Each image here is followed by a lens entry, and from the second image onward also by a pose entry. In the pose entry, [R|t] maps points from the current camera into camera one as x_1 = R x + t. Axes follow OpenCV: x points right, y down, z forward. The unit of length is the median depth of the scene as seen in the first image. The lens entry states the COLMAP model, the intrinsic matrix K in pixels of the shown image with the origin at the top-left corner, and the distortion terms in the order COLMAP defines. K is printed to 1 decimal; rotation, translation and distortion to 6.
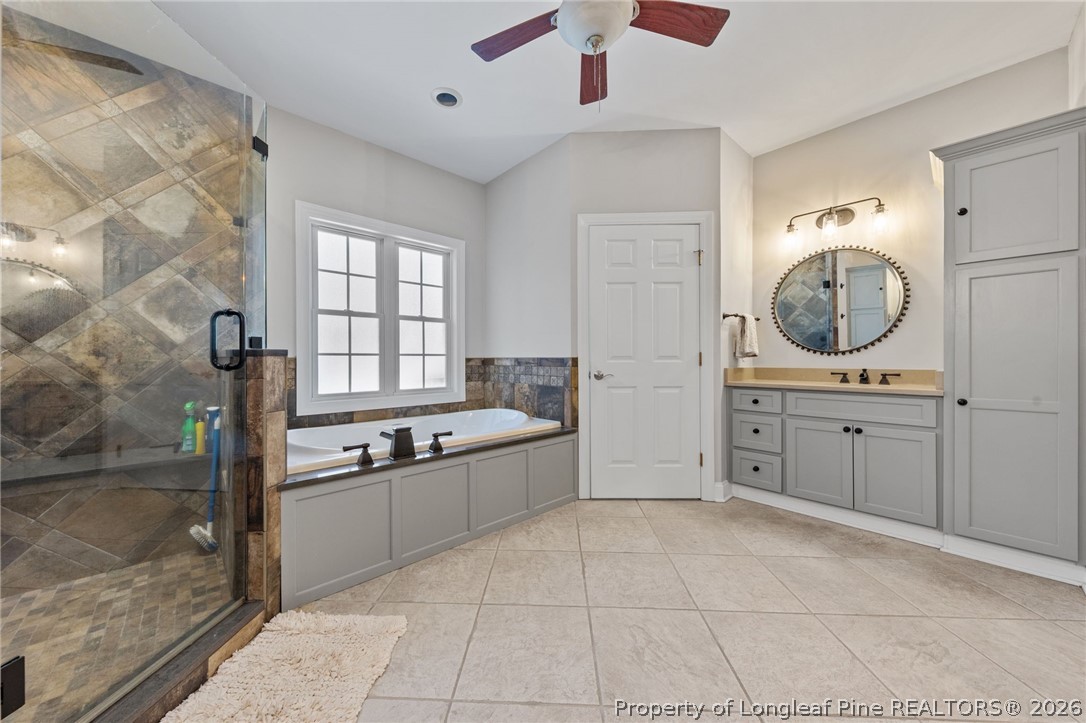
lens RADIAL K [[383.1, 0, 539.2], [0, 383.1, 357.3], [0, 0, 1]] dist [0.007670, -0.000071]
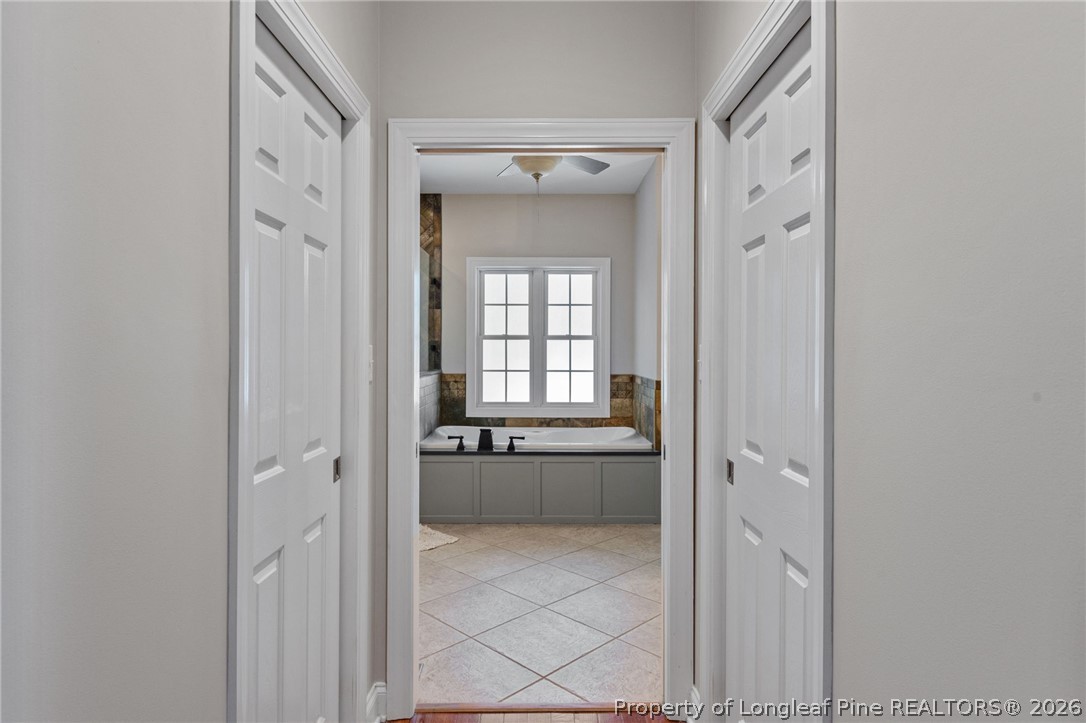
lens RADIAL K [[633.8, 0, 534.5], [0, 633.8, 347.7], [0, 0, 1]] dist [0.001515, 0.000453]
pose [[0.727838, 0.001904, -0.685747, 0.985418], [-0.001015, 0.999998, 0.001699, -0.087021], [0.685749, -0.000541, 0.727838, -0.420236]]
